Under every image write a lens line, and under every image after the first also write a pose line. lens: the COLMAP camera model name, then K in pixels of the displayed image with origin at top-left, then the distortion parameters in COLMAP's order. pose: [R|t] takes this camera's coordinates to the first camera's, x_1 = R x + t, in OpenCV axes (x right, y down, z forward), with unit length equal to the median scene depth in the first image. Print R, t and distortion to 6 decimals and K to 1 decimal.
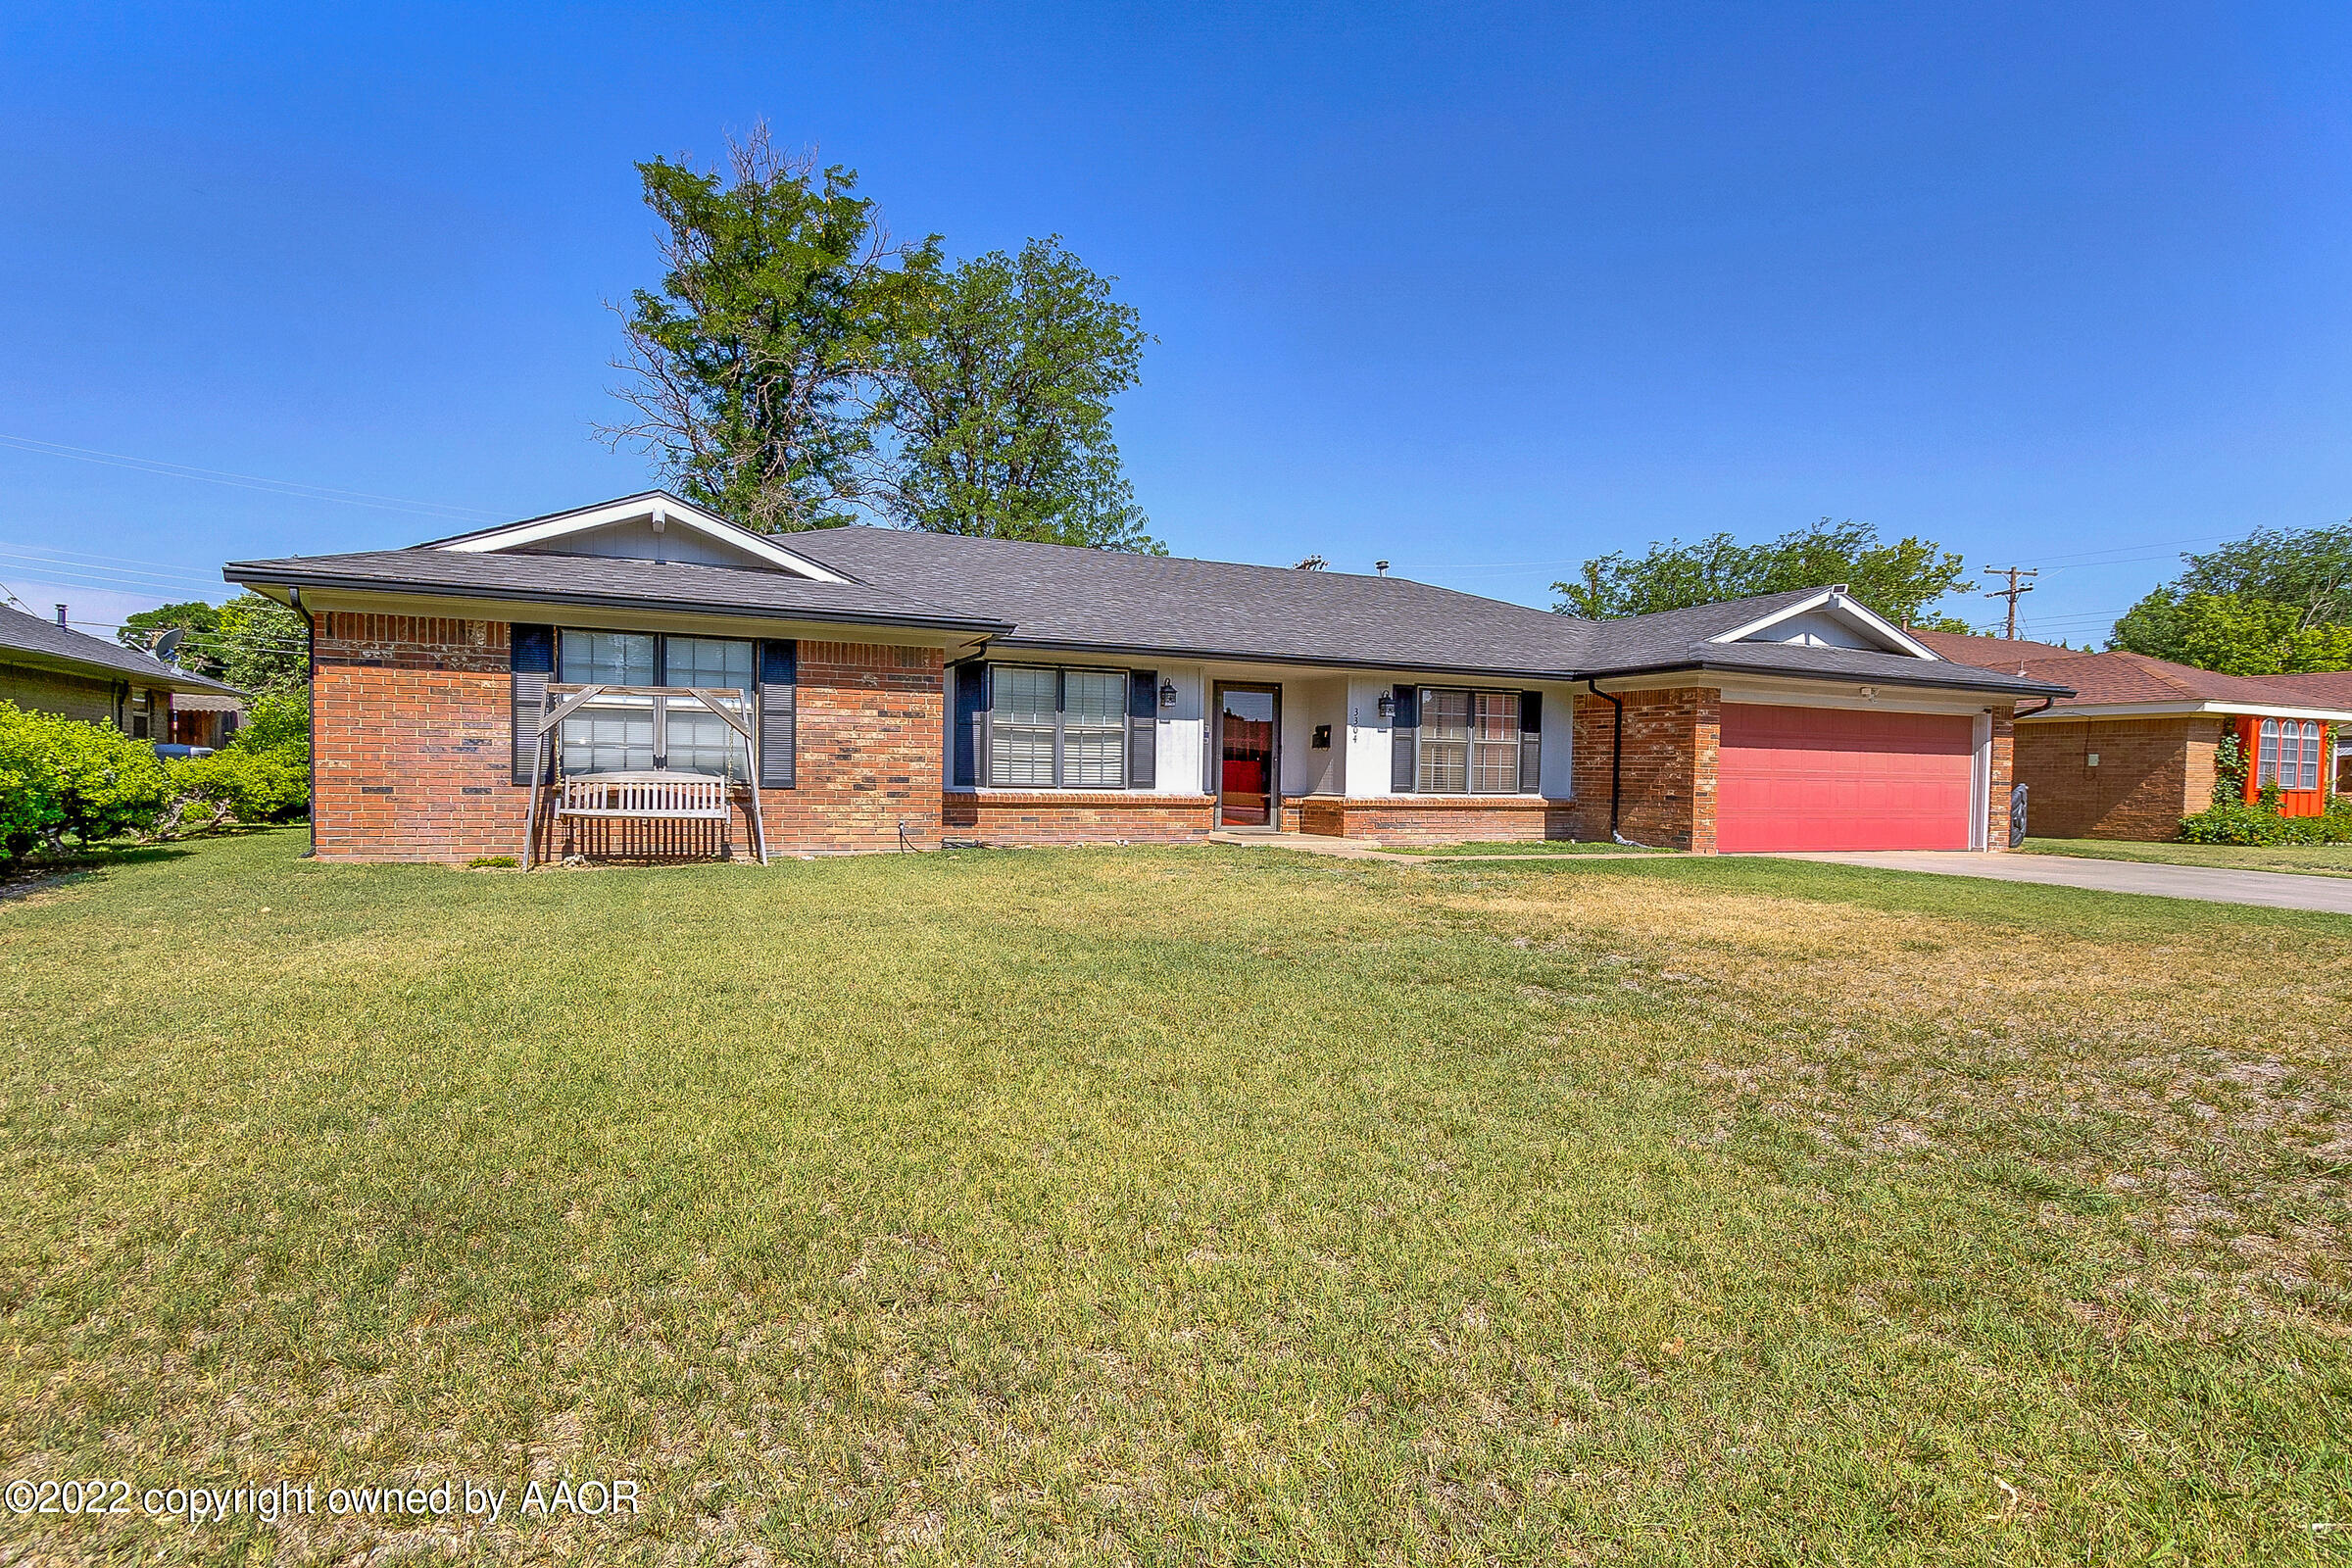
lens RADIAL K [[1199.5, 0, 1137.4], [0, 1199.5, 795.1], [0, 0, 1]] dist [0.000948, -0.000338]
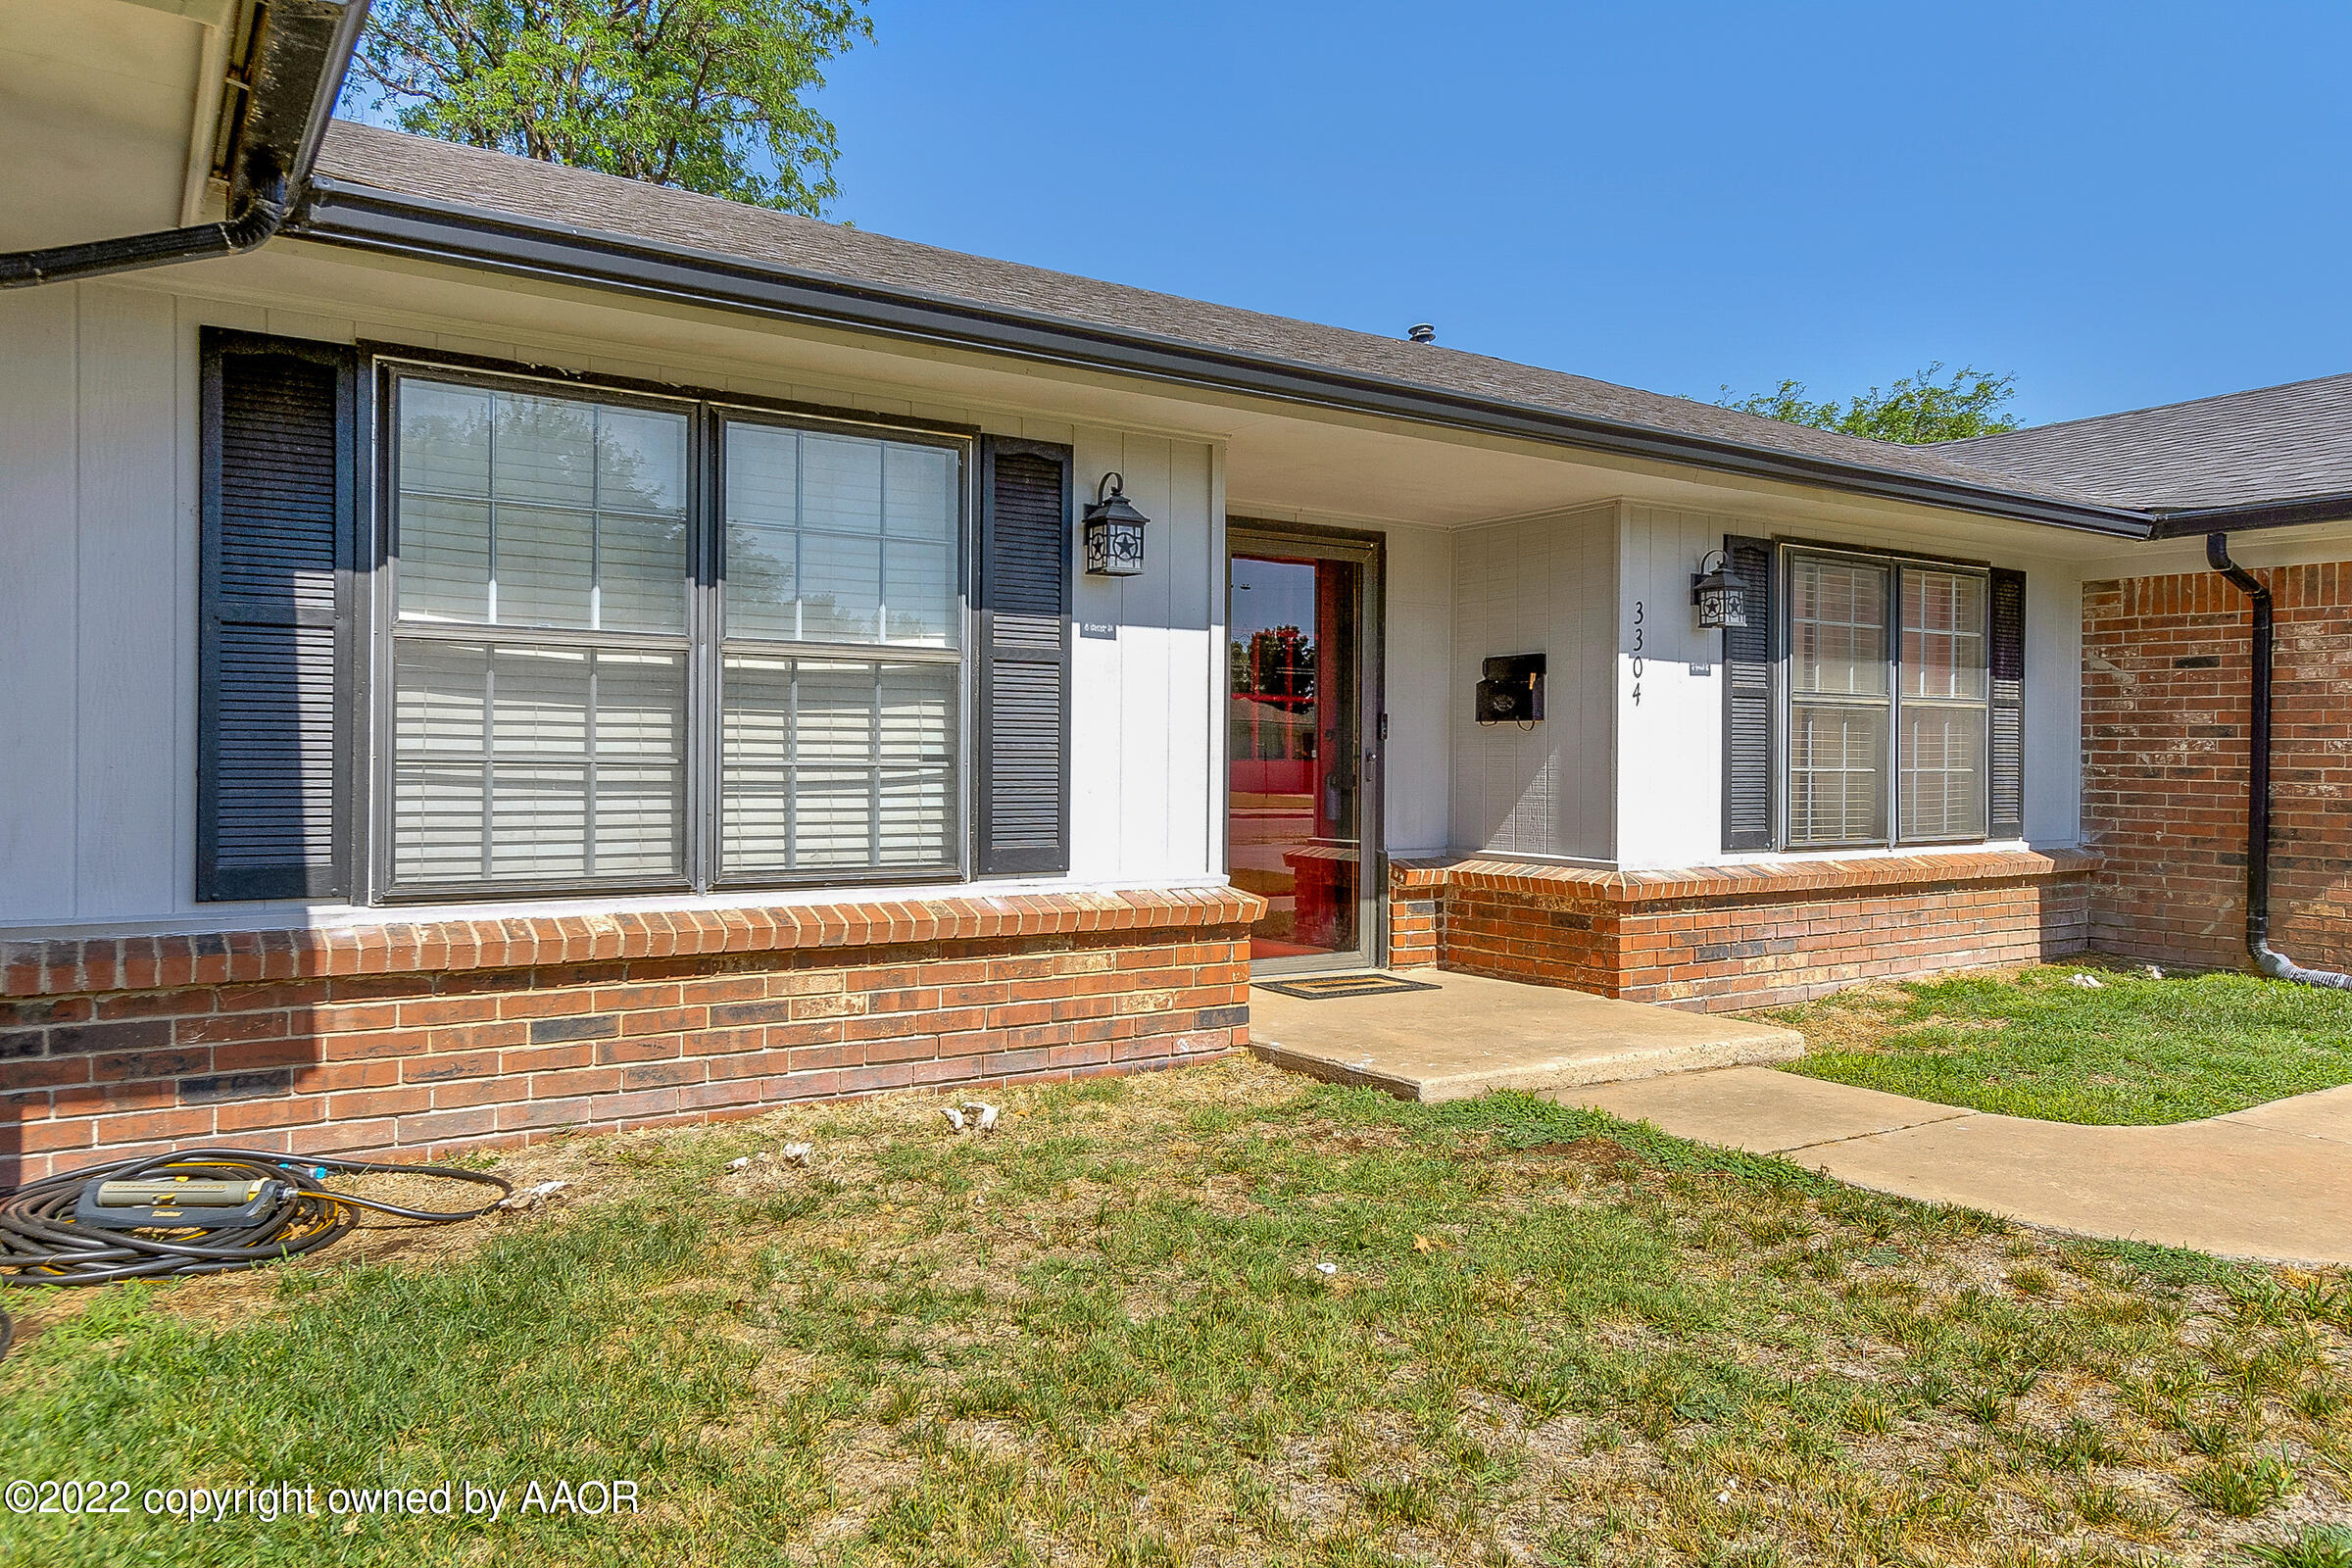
lens RADIAL K [[1599.9, 0, 1176.7], [0, 1599.9, 742.3], [0, 0, 1]] dist [0.008289, 0.001019]
pose [[0.978323, -0.006337, 0.206988, -0.034115], [0.011019, 0.999709, -0.021475, -0.025429], [-0.206792, 0.023290, 0.978108, 0.594916]]
